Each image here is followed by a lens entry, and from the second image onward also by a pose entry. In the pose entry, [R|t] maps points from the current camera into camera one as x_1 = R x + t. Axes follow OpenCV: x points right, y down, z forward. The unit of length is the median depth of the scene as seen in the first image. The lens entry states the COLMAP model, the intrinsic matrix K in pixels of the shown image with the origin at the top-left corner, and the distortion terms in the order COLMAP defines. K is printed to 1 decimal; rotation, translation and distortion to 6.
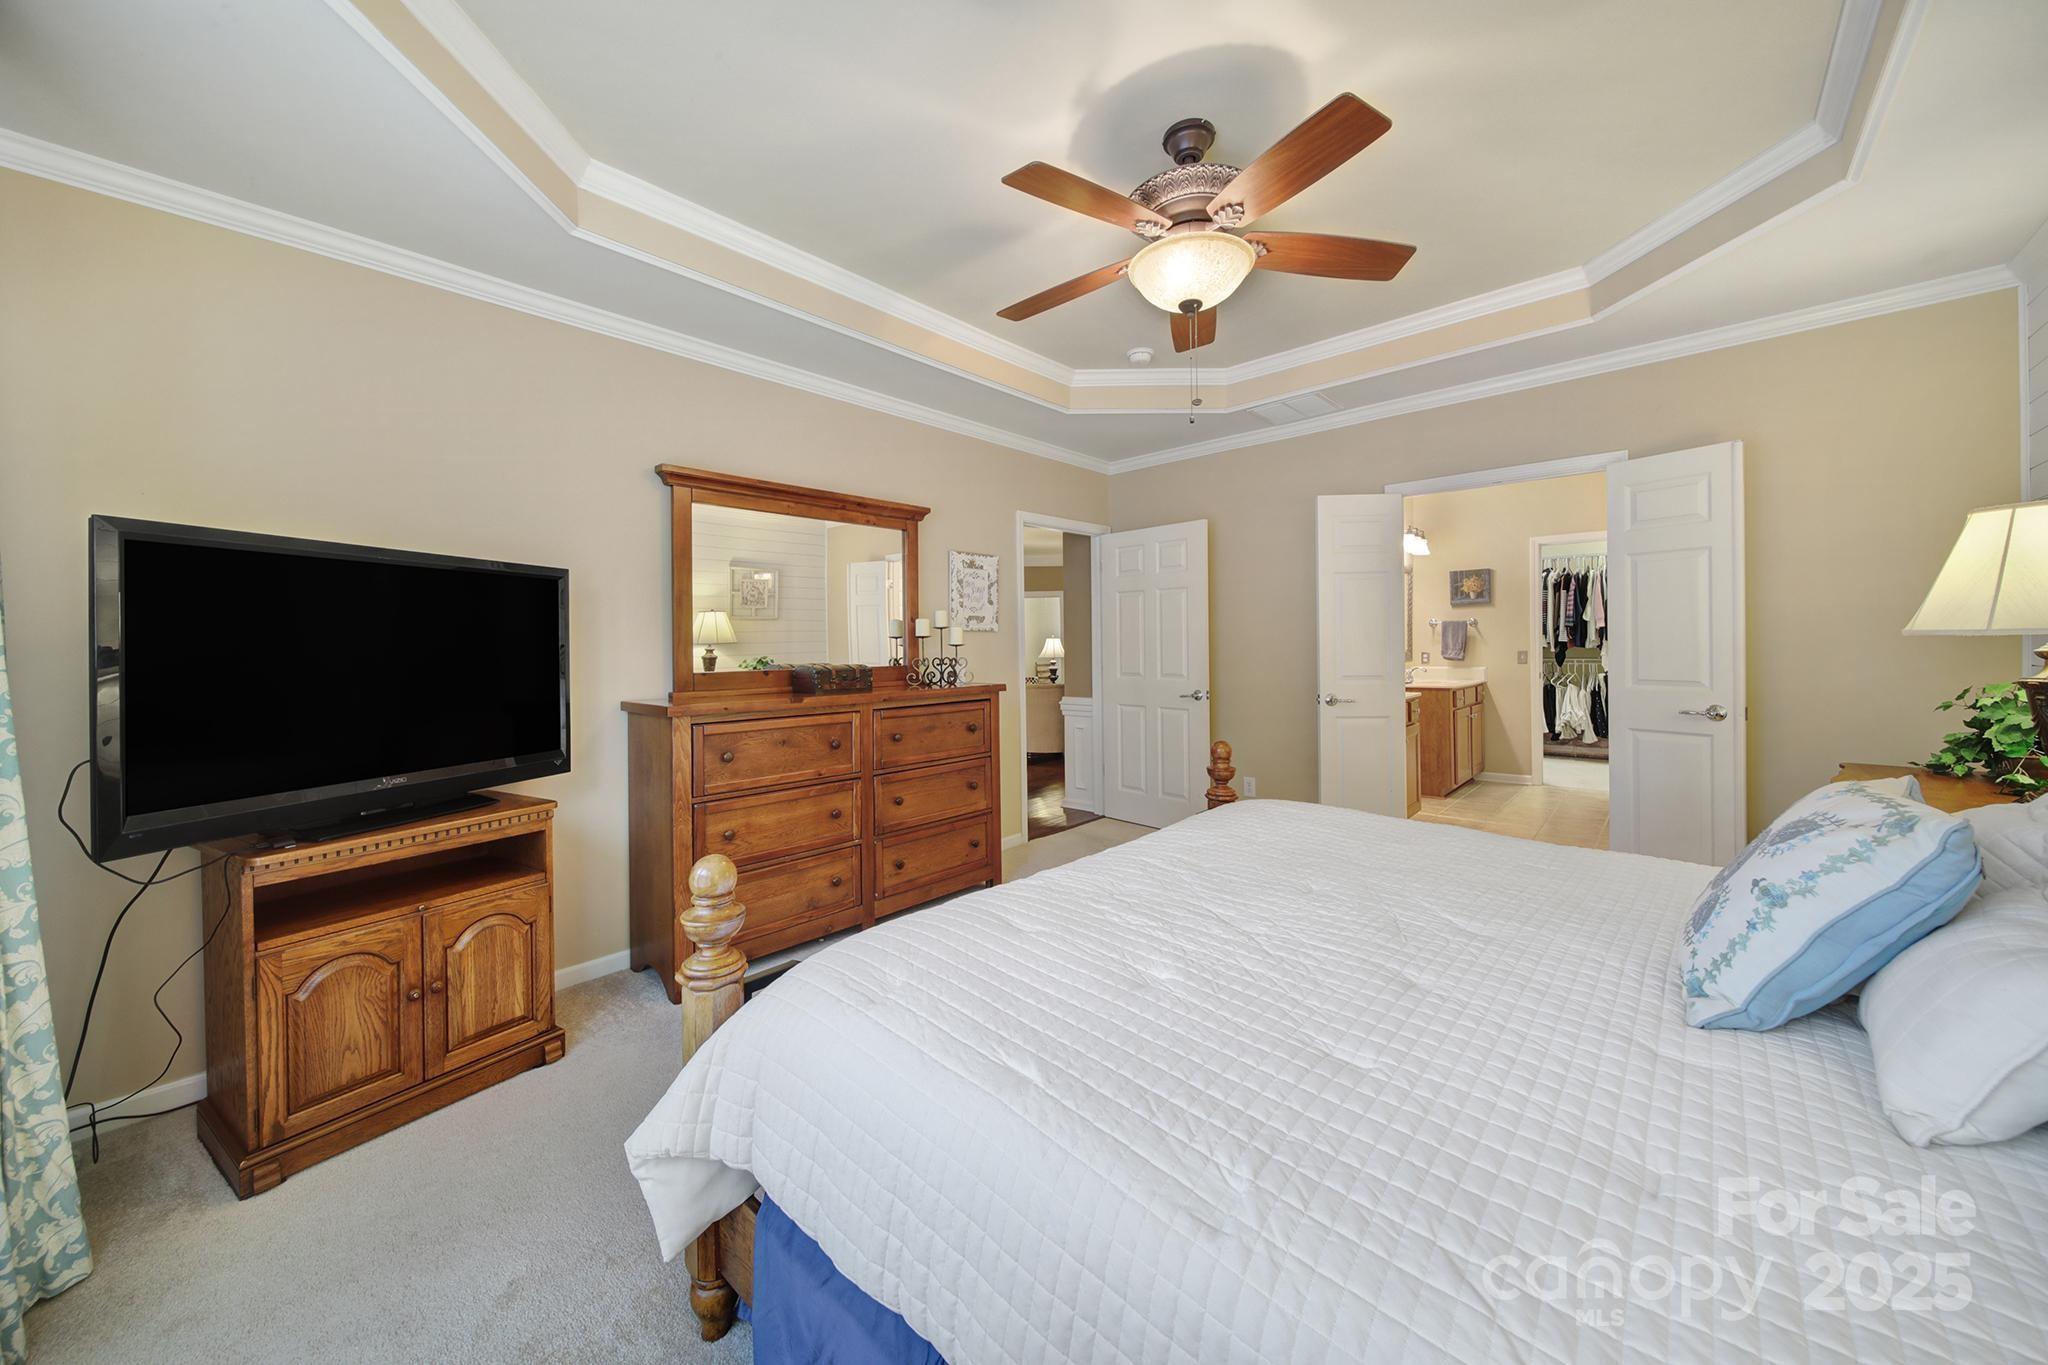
lens RADIAL K [[696.7, 0, 1028.2], [0, 696.7, 649.8], [0, 0, 1]] dist [-0.000812, -0.000084]
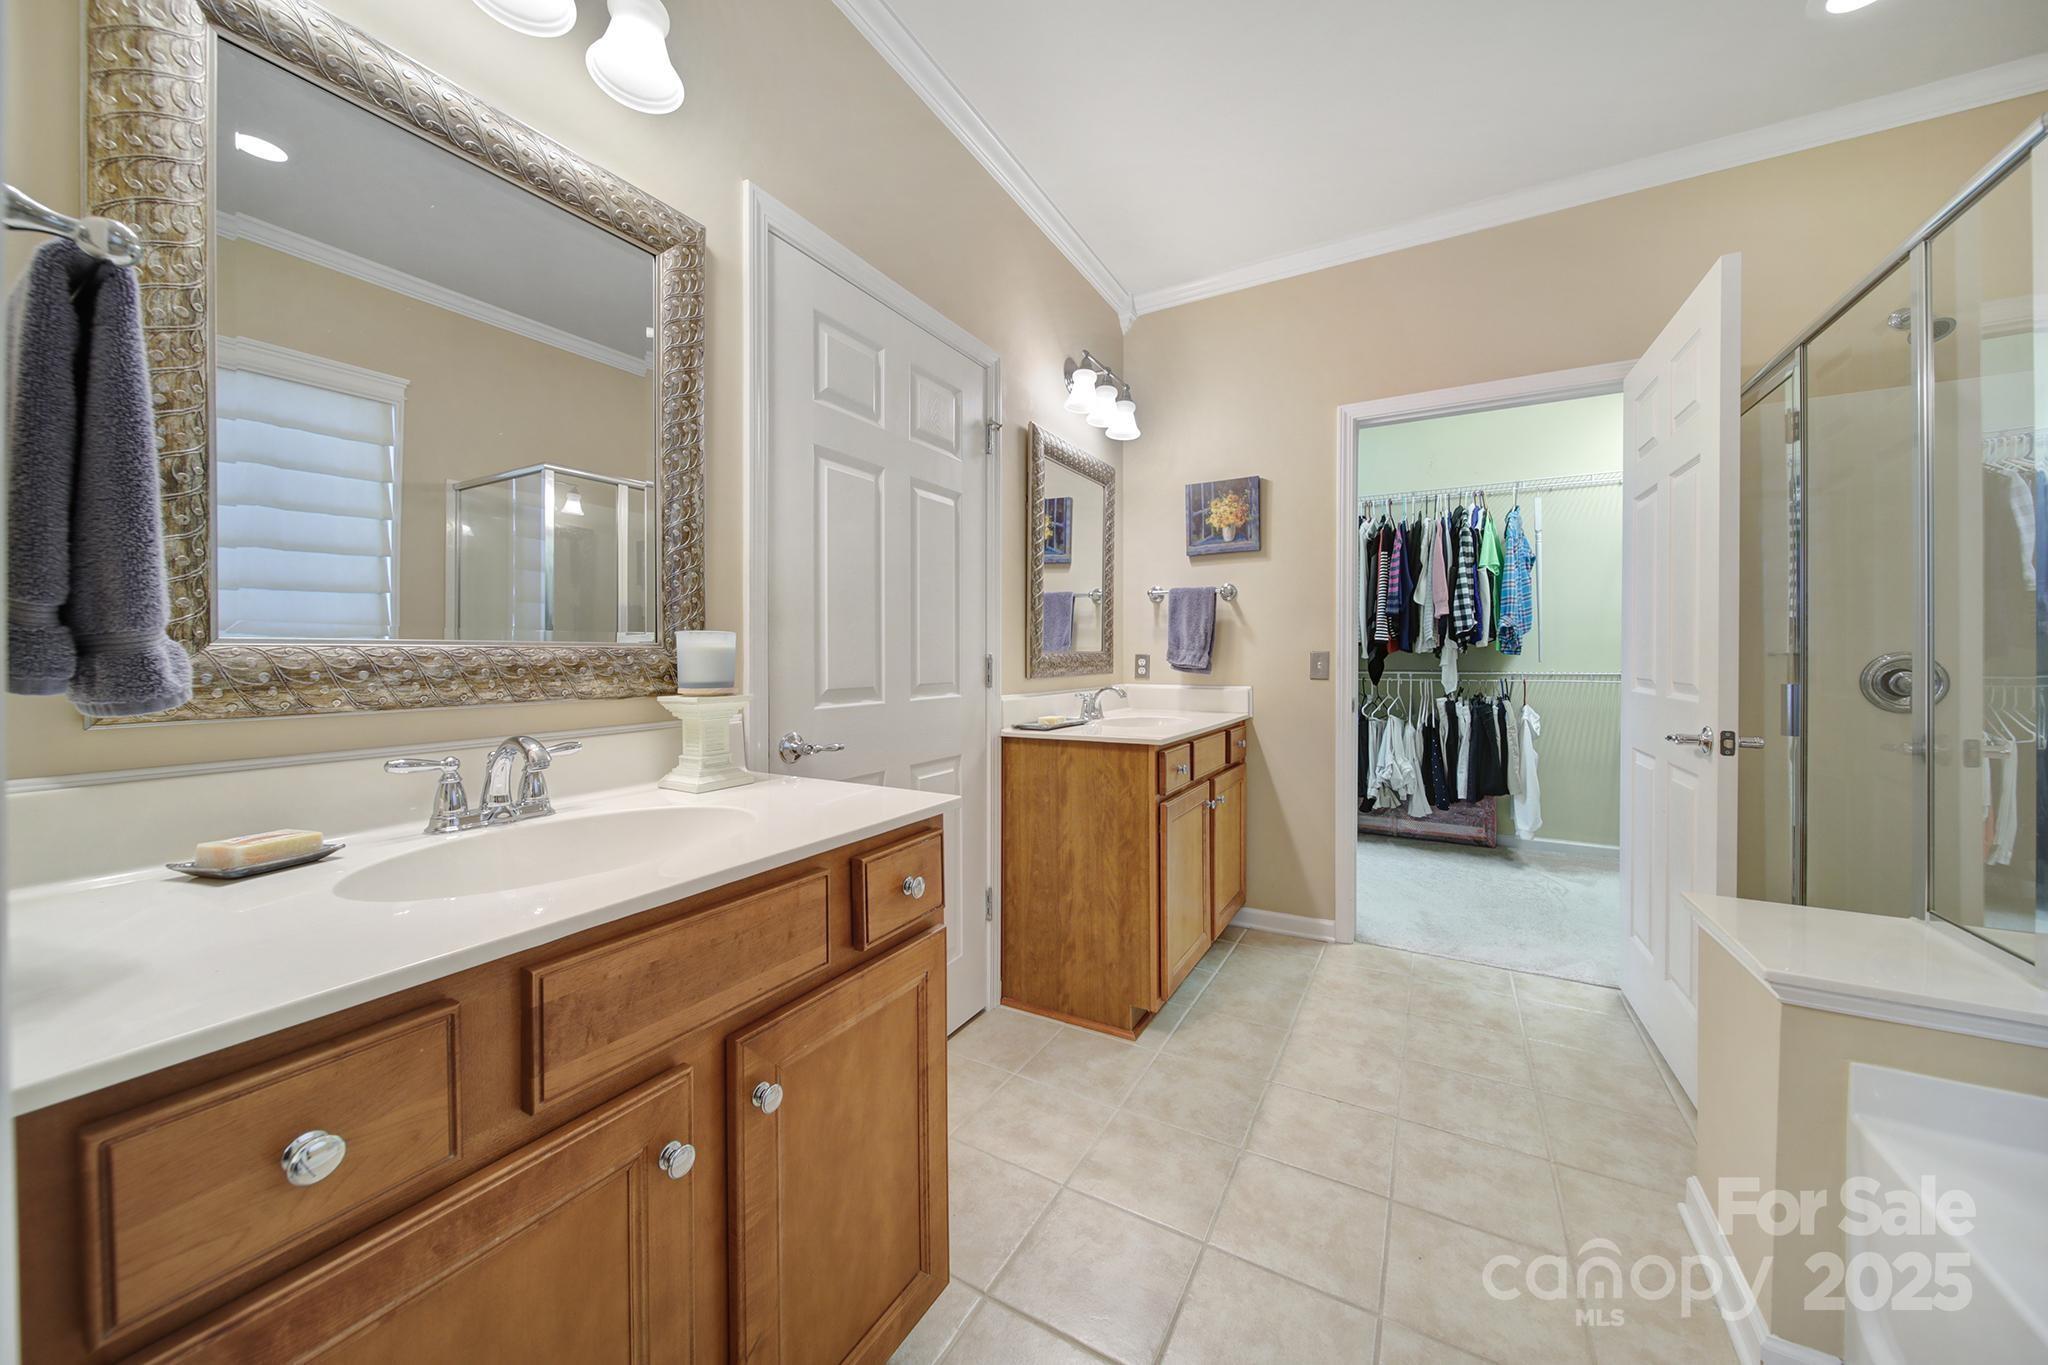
lens RADIAL K [[724.9, 0, 1021.7], [0, 724.9, 665.3], [0, 0, 1]] dist [0.000103, -0.002624]
pose [[0.973744, 0.008973, 0.227470, 0.350635], [-0.009571, 0.999953, 0.001526, 0.010086], [-0.227446, -0.003663, 0.973784, 0.495501]]
